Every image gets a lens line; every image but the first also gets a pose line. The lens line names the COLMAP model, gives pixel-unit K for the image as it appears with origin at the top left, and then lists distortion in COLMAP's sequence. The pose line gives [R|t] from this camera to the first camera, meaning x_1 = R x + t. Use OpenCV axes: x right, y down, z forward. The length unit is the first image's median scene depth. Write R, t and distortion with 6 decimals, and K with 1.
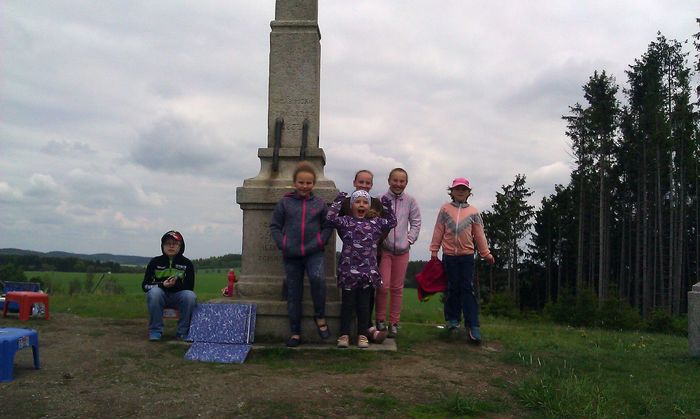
lens RADIAL K [[677.5, 0, 352.7], [0, 677.5, 207.8], [0, 0, 1]] dist [-0.055554, 0.000000]
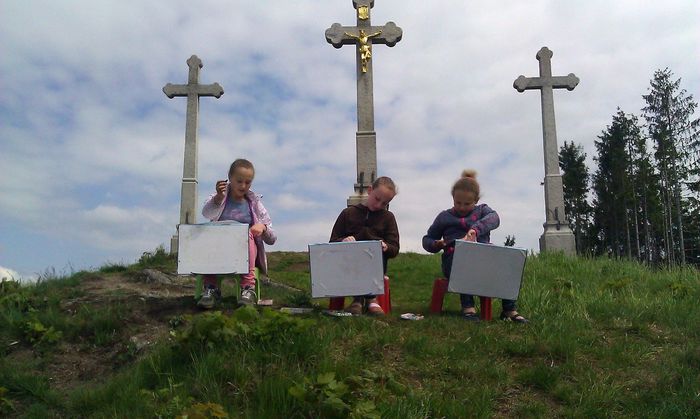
lens RADIAL K [[677.5, 0, 354.7], [0, 677.5, 205.7], [0, 0, 1]] dist [-0.055554, 0.000000]
pose [[0.999614, -0.027146, 0.005835, -0.150721], [0.027633, 0.993171, -0.113346, 0.262803], [-0.002719, 0.113464, 0.993538, -1.390719]]
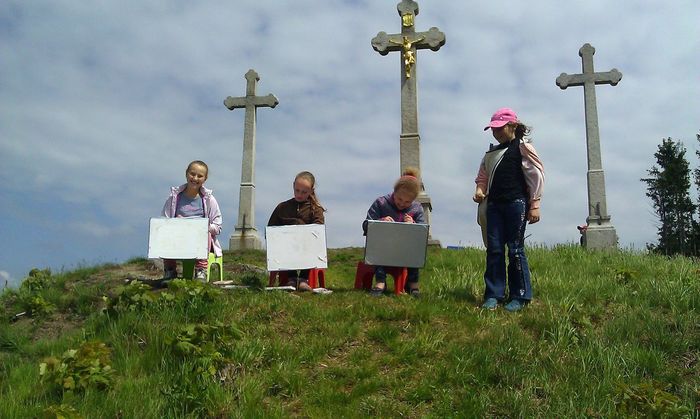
lens RADIAL K [[677.5, 0, 357.0], [0, 677.5, 214.9], [0, 0, 1]] dist [-0.055554, 0.000000]
pose [[0.987804, -0.046506, -0.148598, 0.083258], [0.030140, 0.993413, -0.110551, 0.300240], [0.152760, 0.104724, 0.982699, -1.499953]]
